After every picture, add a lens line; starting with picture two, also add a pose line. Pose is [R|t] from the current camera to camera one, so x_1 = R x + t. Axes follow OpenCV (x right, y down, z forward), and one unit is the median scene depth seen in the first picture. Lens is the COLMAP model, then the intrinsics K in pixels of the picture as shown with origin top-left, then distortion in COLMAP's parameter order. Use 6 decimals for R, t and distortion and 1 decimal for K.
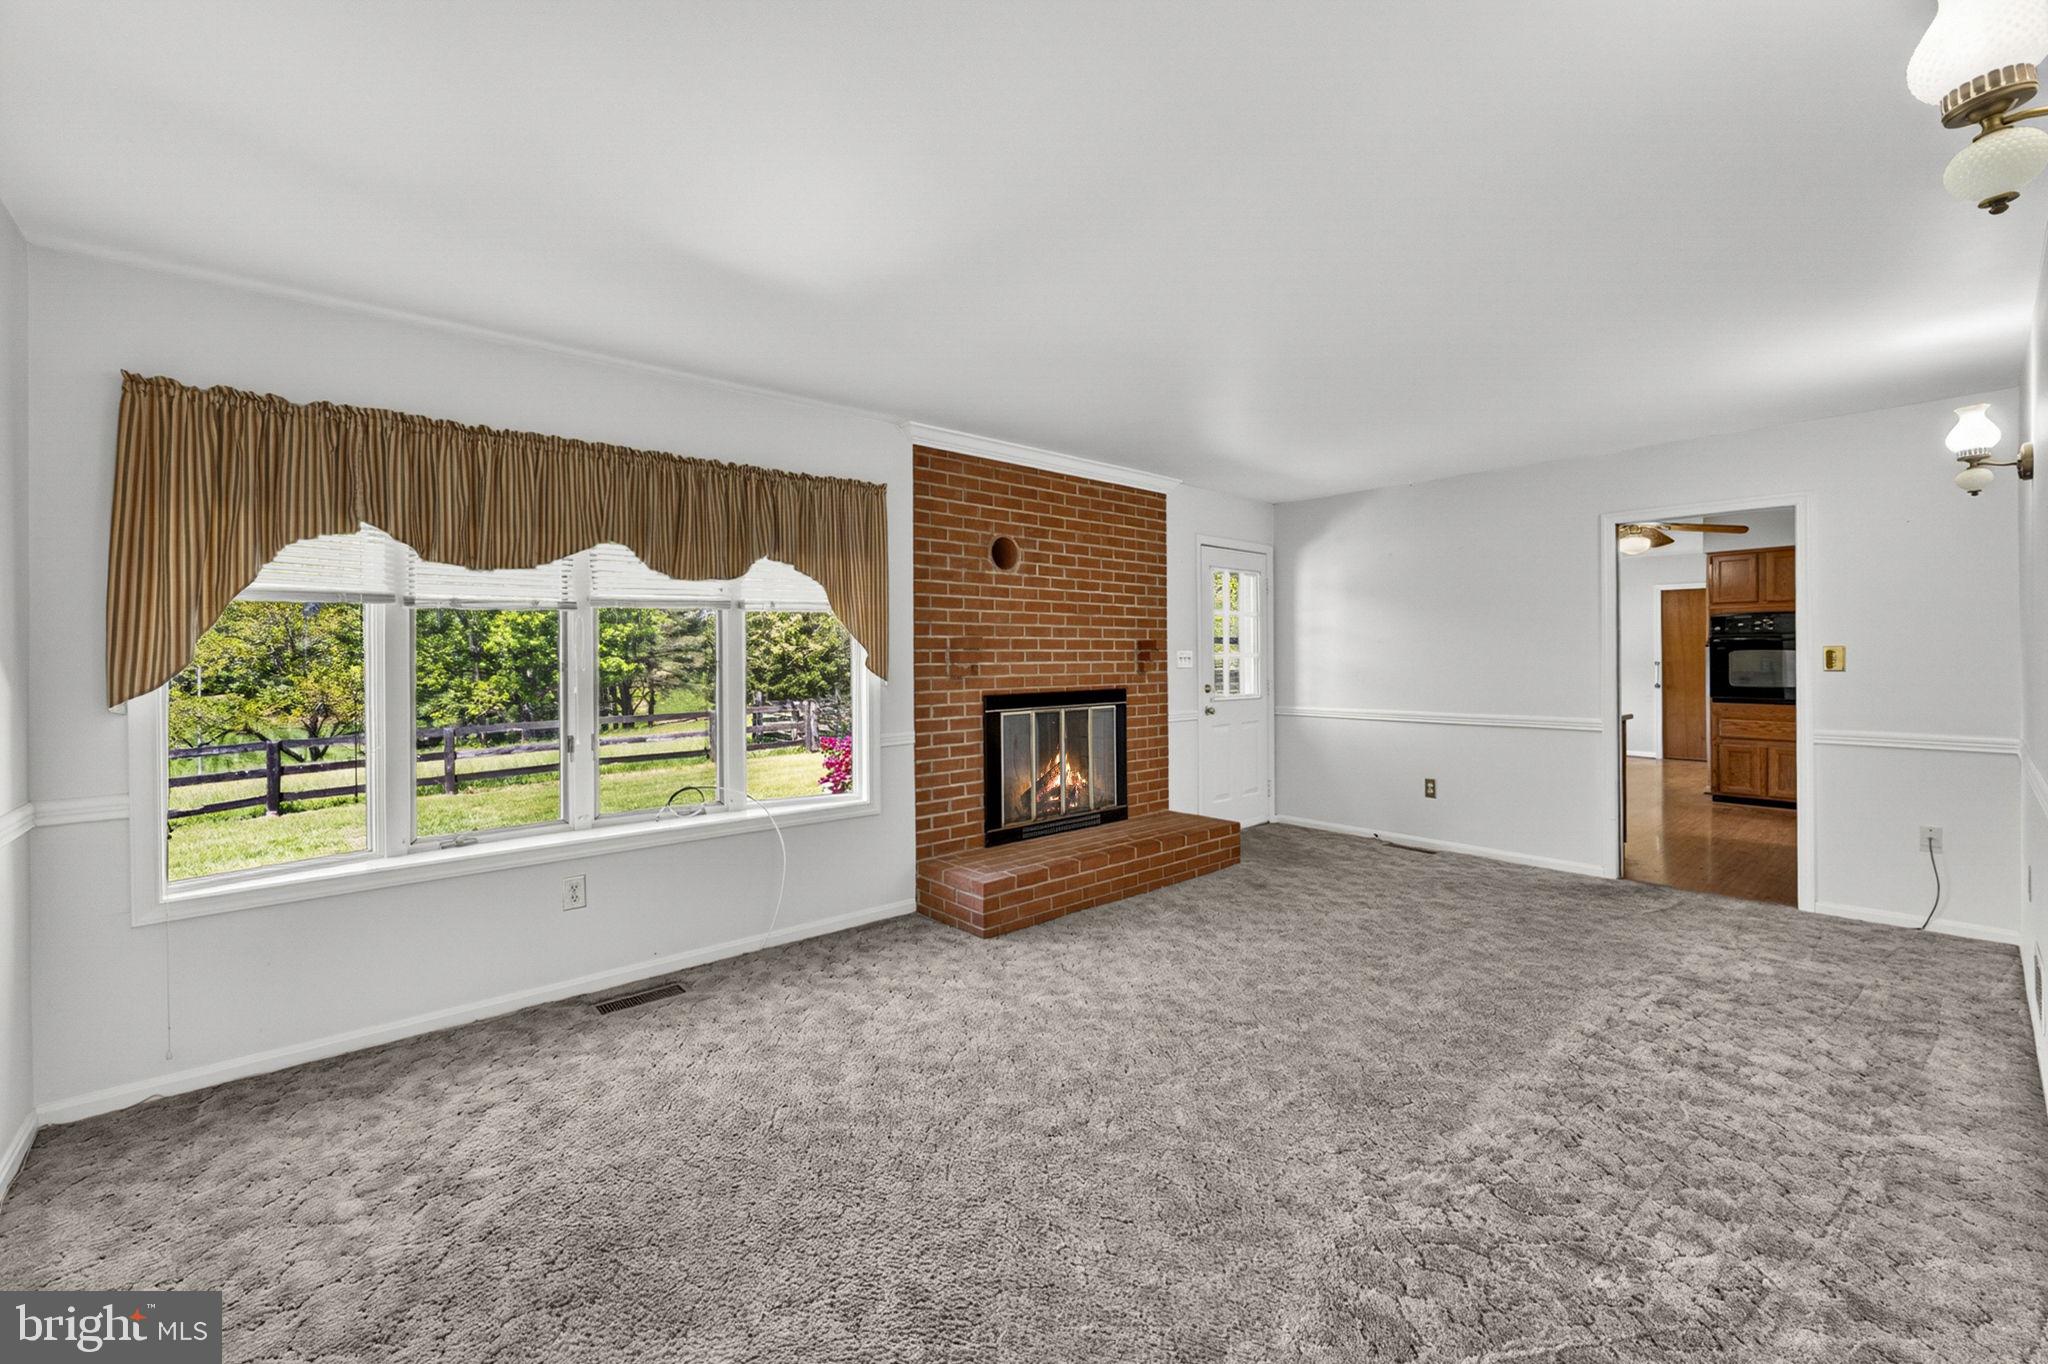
lens RADIAL K [[834.0, 0, 1028.7], [0, 834.0, 661.0], [0, 0, 1]] dist [-0.000198, 0.000036]
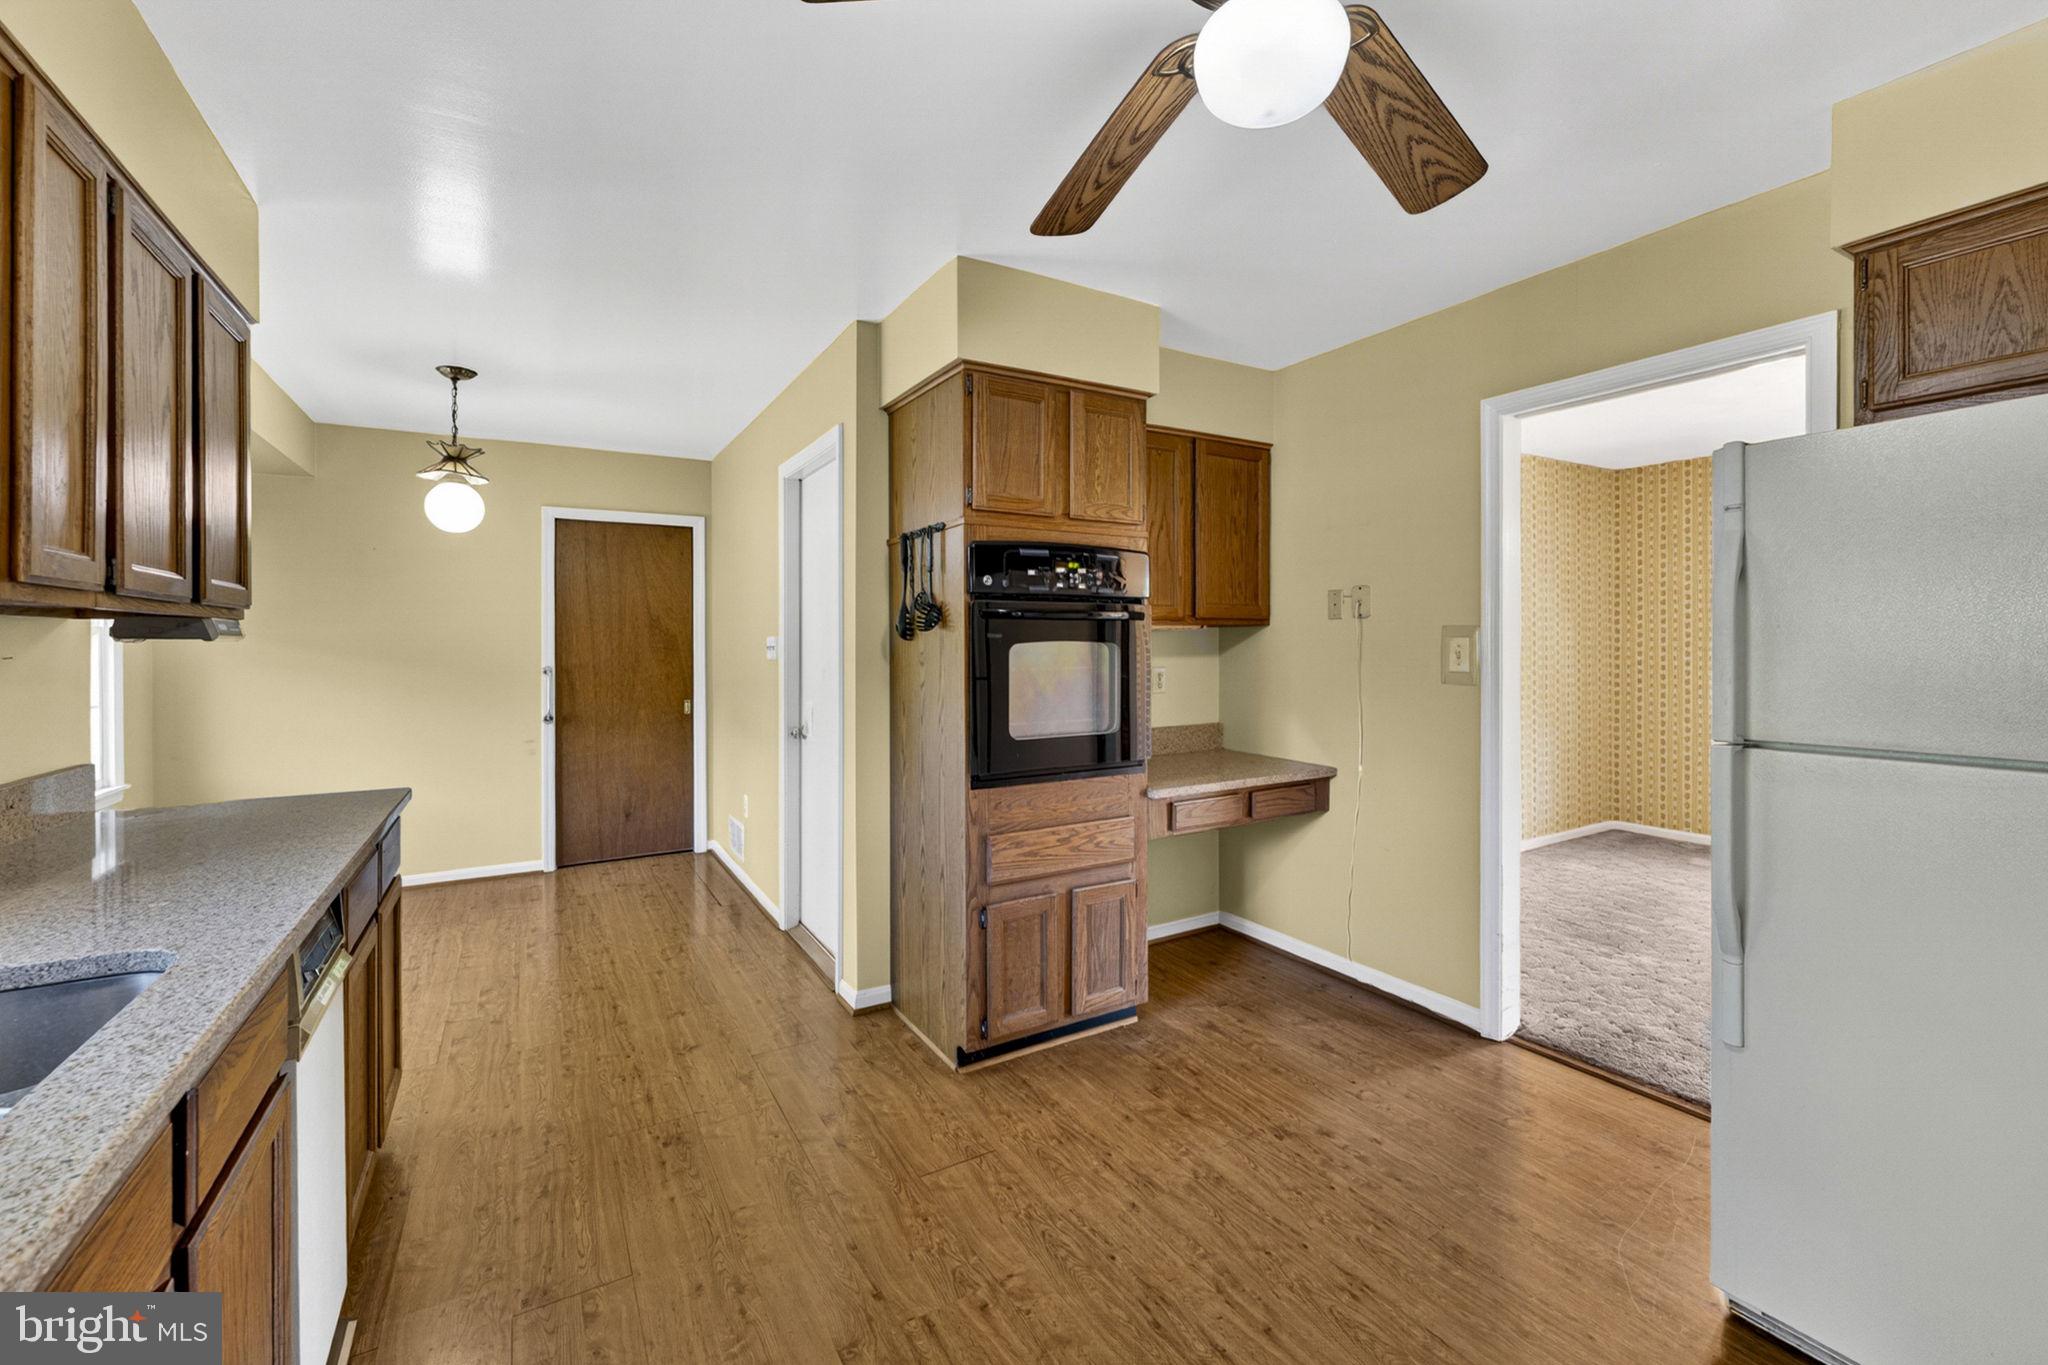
lens RADIAL K [[830.7, 0, 1027.9], [0, 830.7, 626.3], [0, 0, 1]] dist [-0.000907, -0.000143]
pose [[0.181831, 0.030550, 0.982855, 0.477735], [0.006376, 0.999460, -0.032246, -0.008312], [-0.983309, 0.012130, 0.181538, 0.915244]]
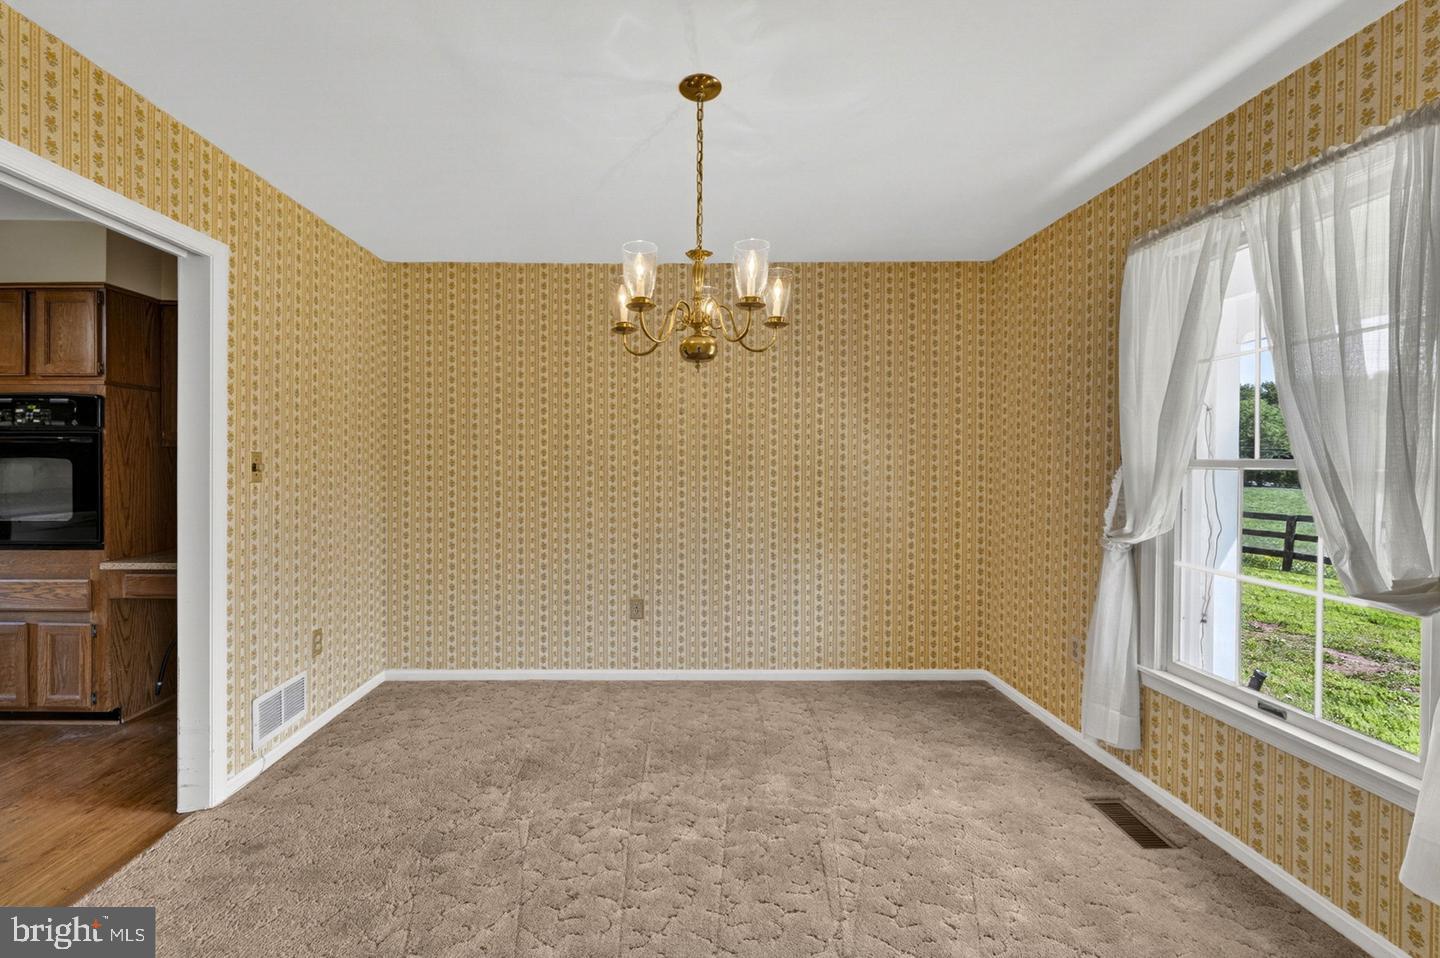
lens RADIAL K [[582.4, 0, 716.6], [0, 582.4, 458.8], [0, 0, 1]] dist [0.000067, 0.000034]
pose [[0.648382, 0.018376, 0.761093, 0.852517], [-0.007847, 0.999817, -0.017455, -0.009514], [-0.761274, 0.005345, 0.648408, 0.351639]]
